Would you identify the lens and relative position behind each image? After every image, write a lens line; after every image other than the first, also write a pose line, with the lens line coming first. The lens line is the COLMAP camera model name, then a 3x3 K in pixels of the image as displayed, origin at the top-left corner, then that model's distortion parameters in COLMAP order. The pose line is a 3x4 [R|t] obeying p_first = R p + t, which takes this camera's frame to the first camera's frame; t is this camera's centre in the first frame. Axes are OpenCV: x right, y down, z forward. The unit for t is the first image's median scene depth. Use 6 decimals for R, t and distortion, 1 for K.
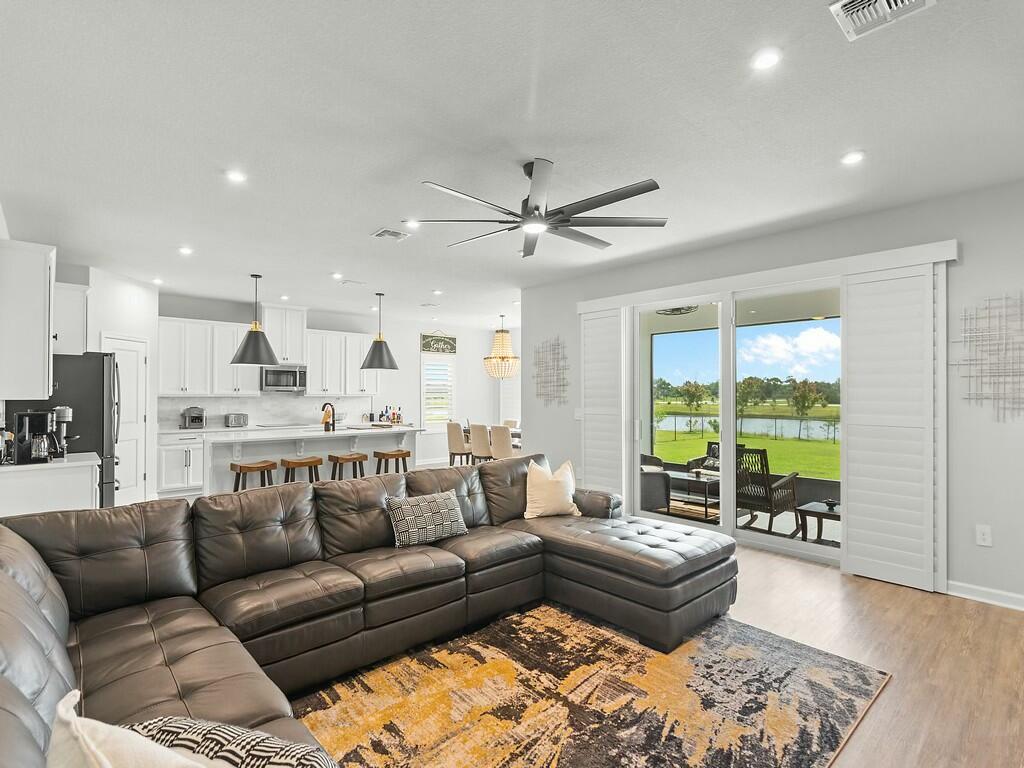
lens RADIAL K [[506.7, 0, 507.6], [0, 506.7, 387.6], [0, 0, 1]] dist [-0.003427, -0.000286]
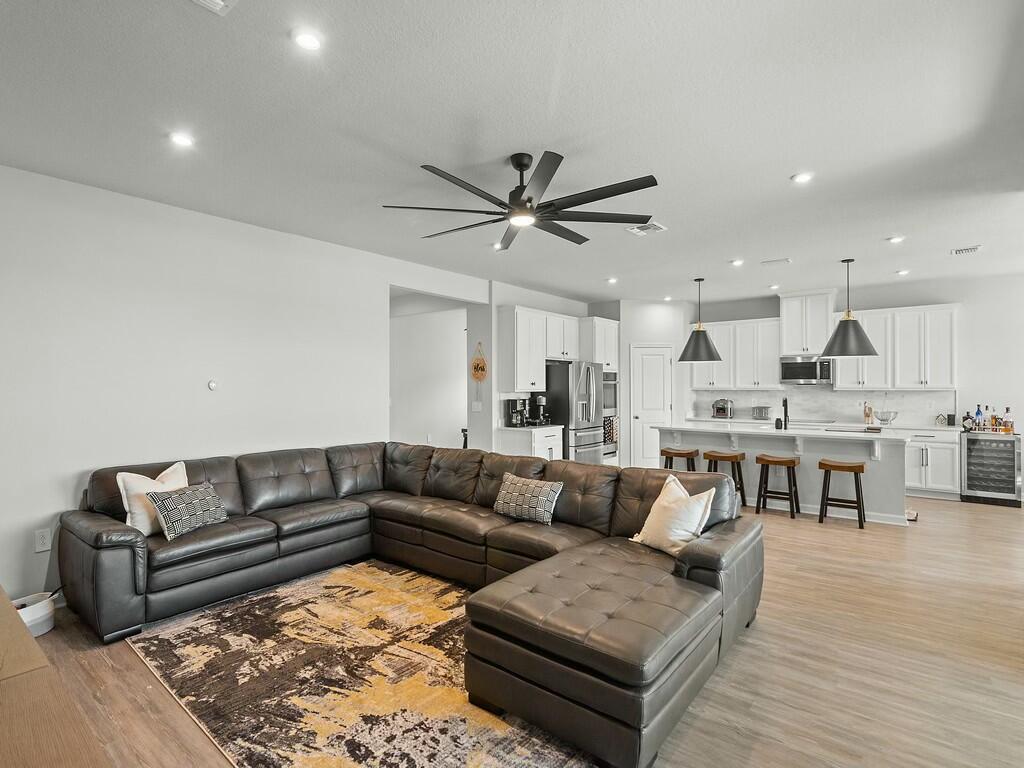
lens RADIAL K [[506.7, 0, 507.6], [0, 506.7, 387.6], [0, 0, 1]] dist [-0.003427, -0.000286]
pose [[0.153969, 0.001741, -0.988074, 0.499579], [0.016573, 0.999853, 0.004345, -0.000387], [0.987937, -0.017044, 0.153917, 0.405568]]
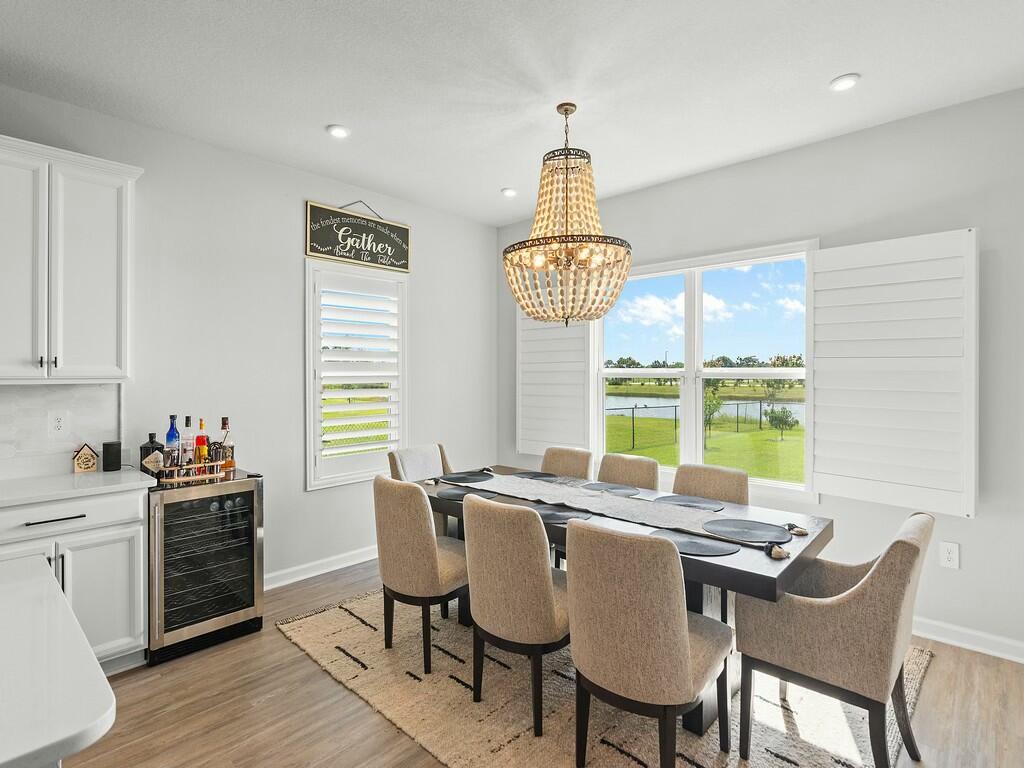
lens RADIAL K [[516.4, 0, 509.3], [0, 516.4, 373.0], [0, 0, 1]] dist [-0.003305, -0.000382]
pose [[0.996588, -0.003677, 0.082450, -0.098113], [0.002917, 0.999952, 0.009335, 0.013219], [-0.082481, -0.009063, 0.996551, 1.017849]]
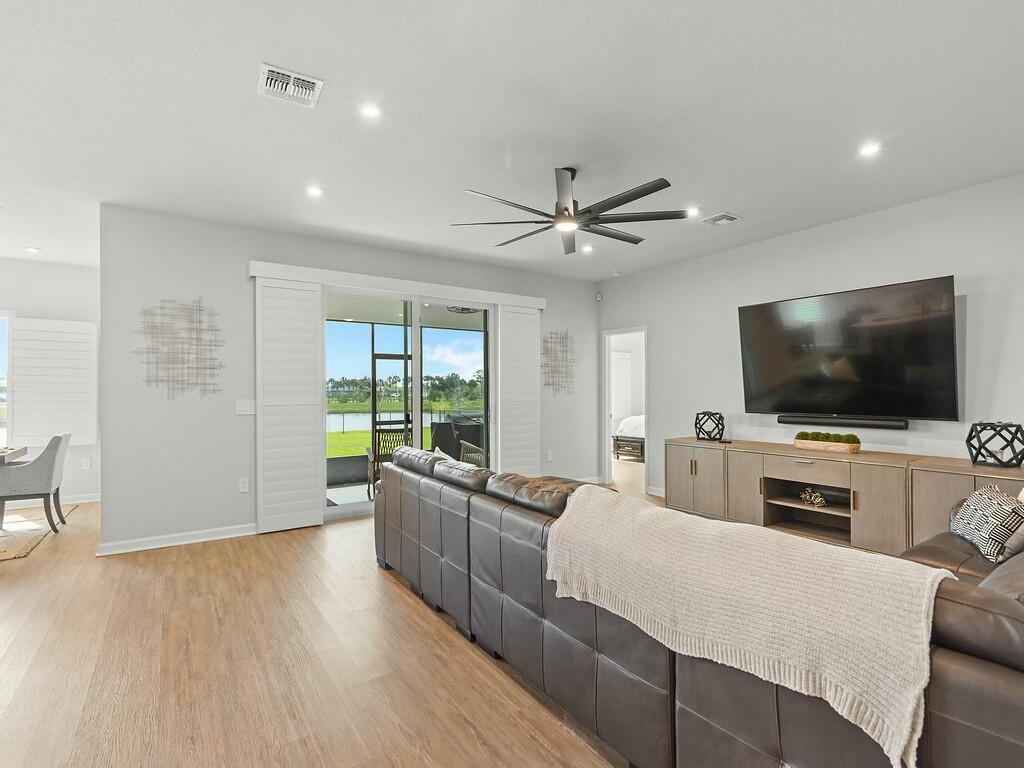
lens RADIAL K [[506.1, 0, 511.0], [0, 506.1, 392.1], [0, 0, 1]] dist [0.001650, 0.000223]
pose [[0.141997, -0.002653, 0.989864, -0.534660], [-0.007421, 0.999965, 0.003745, 0.024128], [-0.989839, -0.007878, 0.141972, 0.478288]]
